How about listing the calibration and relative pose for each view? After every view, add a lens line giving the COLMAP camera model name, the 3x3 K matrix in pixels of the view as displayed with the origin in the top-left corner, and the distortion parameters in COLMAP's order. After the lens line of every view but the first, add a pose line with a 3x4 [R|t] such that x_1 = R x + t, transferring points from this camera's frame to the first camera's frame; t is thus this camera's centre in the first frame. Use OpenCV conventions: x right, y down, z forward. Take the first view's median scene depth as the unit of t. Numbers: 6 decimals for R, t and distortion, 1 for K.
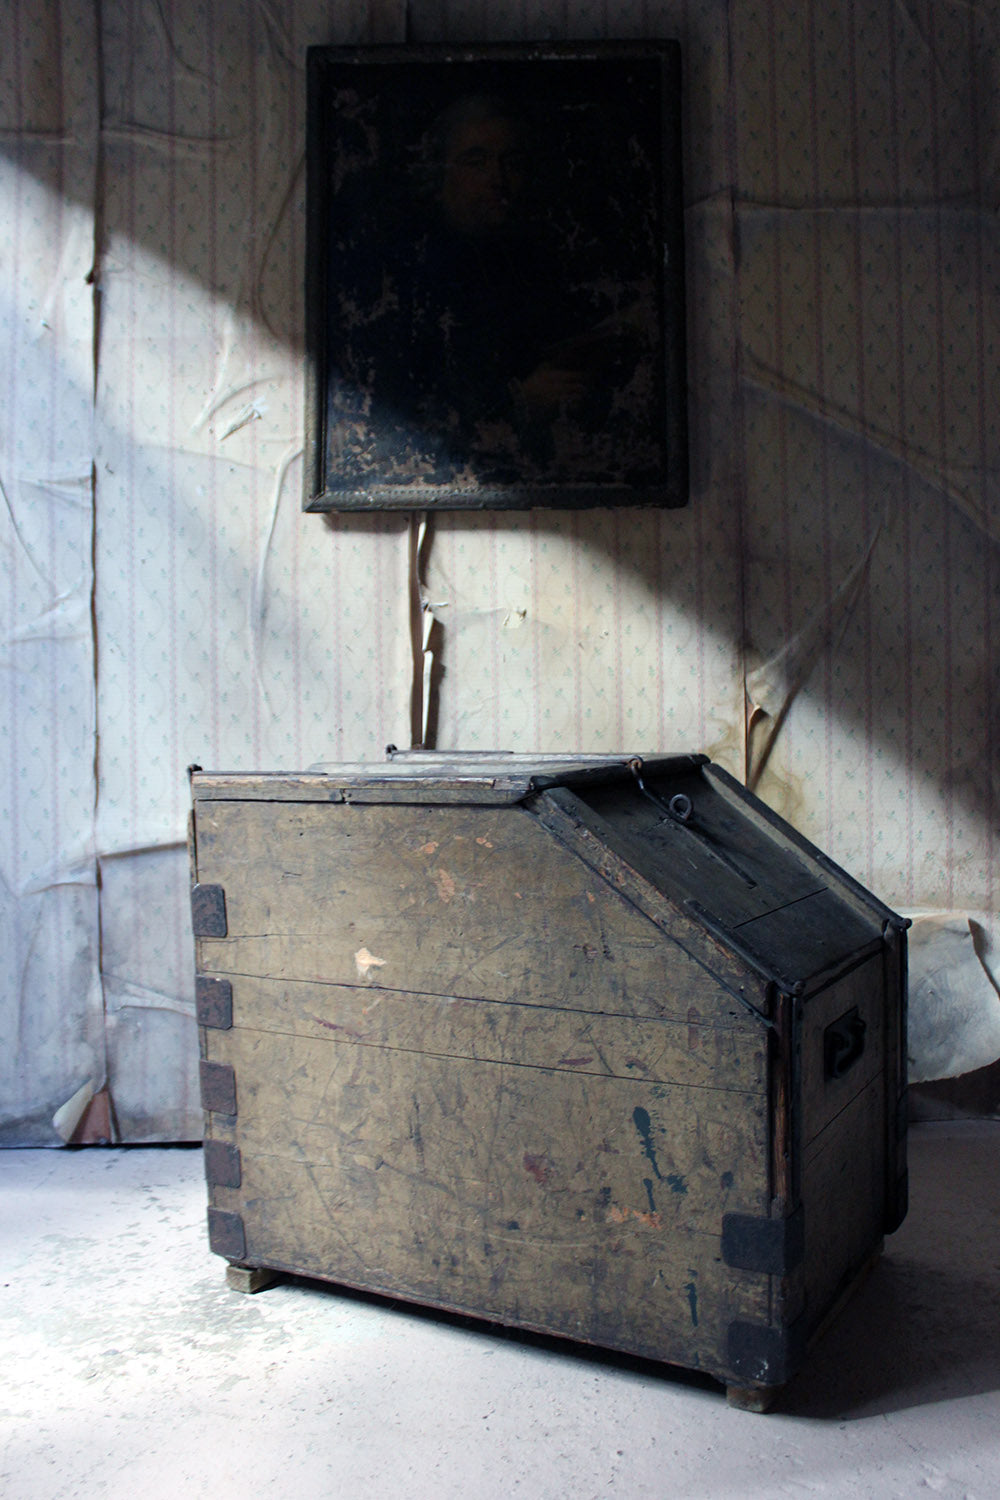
lens RADIAL K [[1347.2, 0, 487.4], [0, 1347.2, 760.3], [0, 0, 1]] dist [-0.125354, 0.097205]
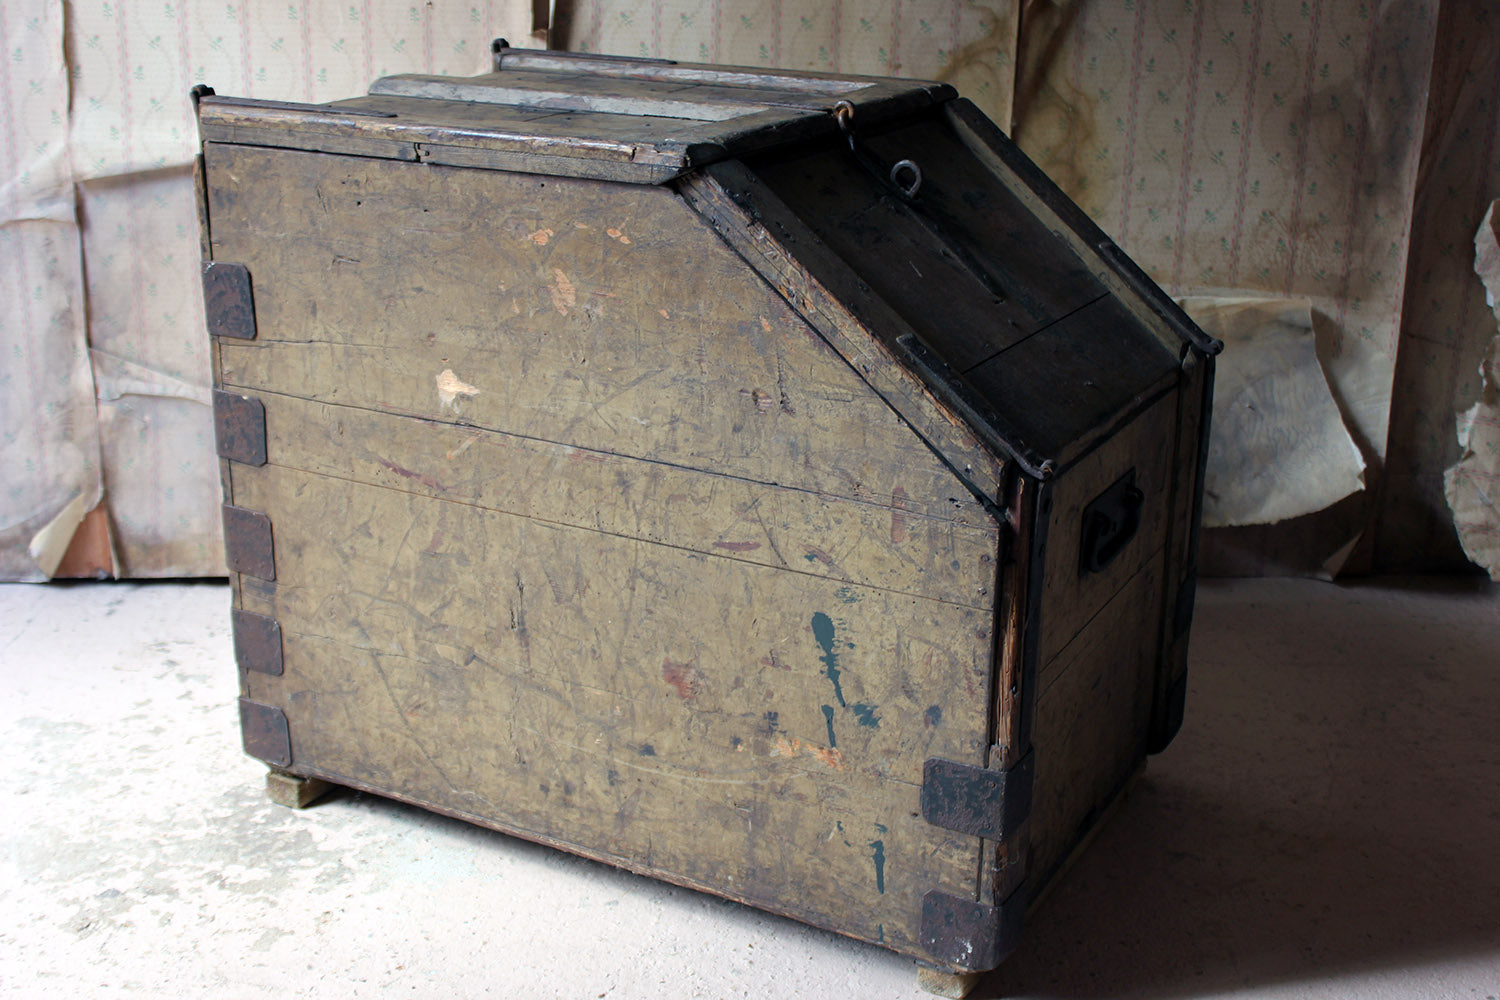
lens RADIAL K [[1865.3, 0, 731.0], [0, 1865.3, 477.1], [0, 0, 1]] dist [-0.036569, 0.000000]
pose [[0.998896, 0.026452, 0.038814, 0.013846], [-0.035965, 0.962244, 0.269801, -0.051727], [-0.030211, -0.270899, 0.962134, 0.021572]]
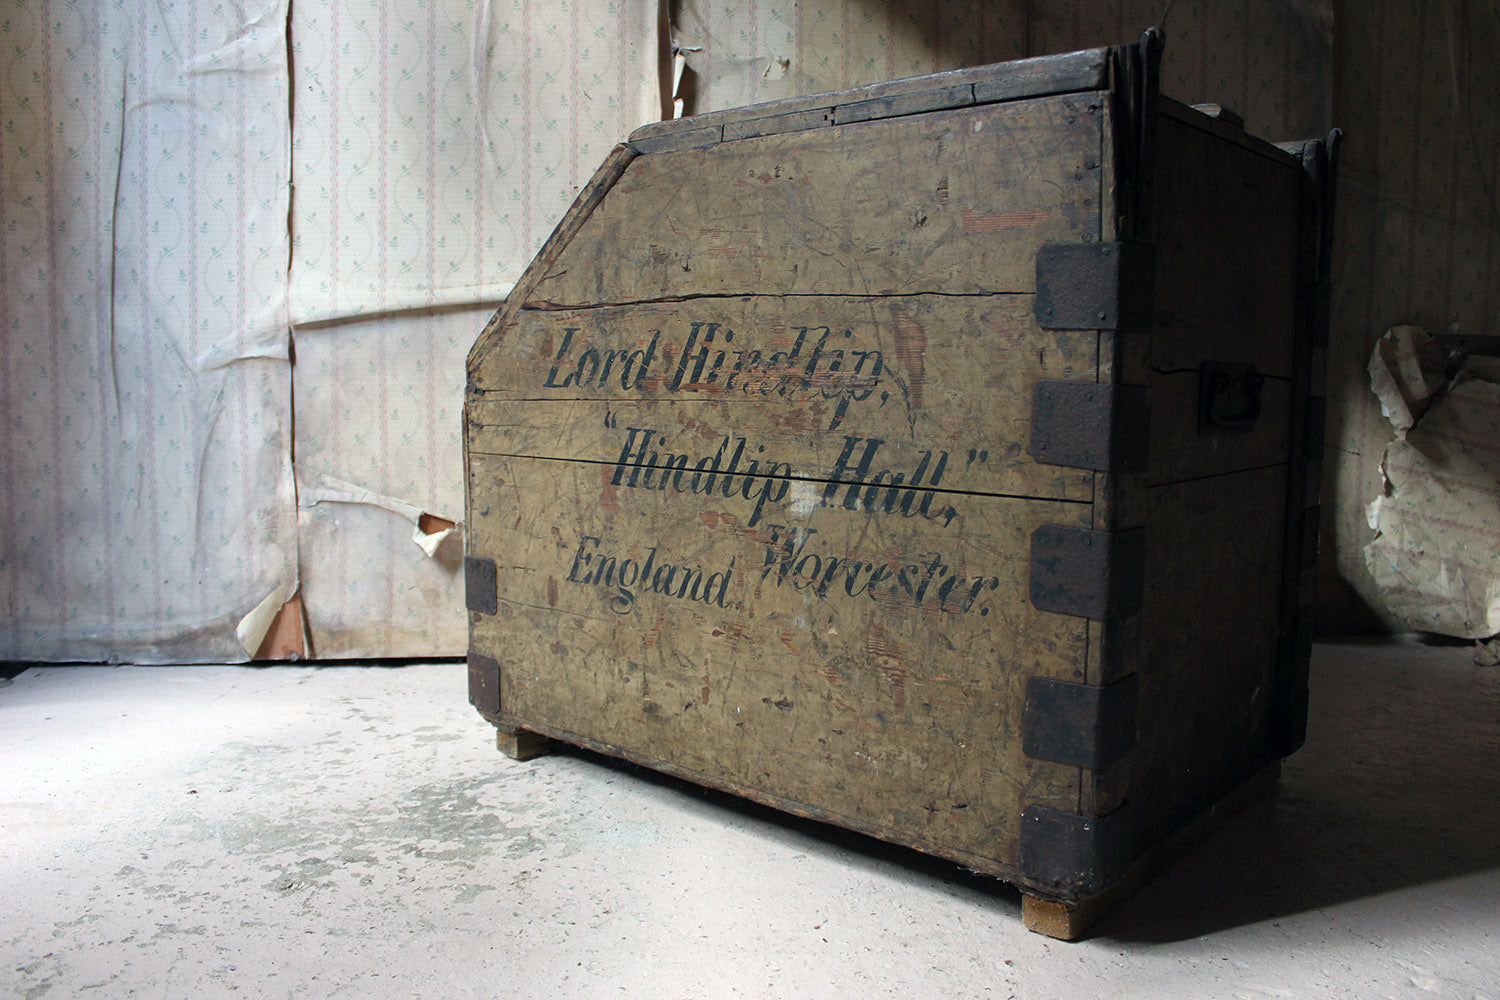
lens RADIAL K [[1209.5, 0, 740.2], [0, 1209.5, 500.2], [0, 0, 1]] dist [-0.131612, 0.090243]
pose [[0.996336, 0.014672, 0.084262, -0.065416], [-0.020270, 0.997616, 0.065968, 0.127525], [-0.083093, -0.067434, 0.994258, 0.204688]]
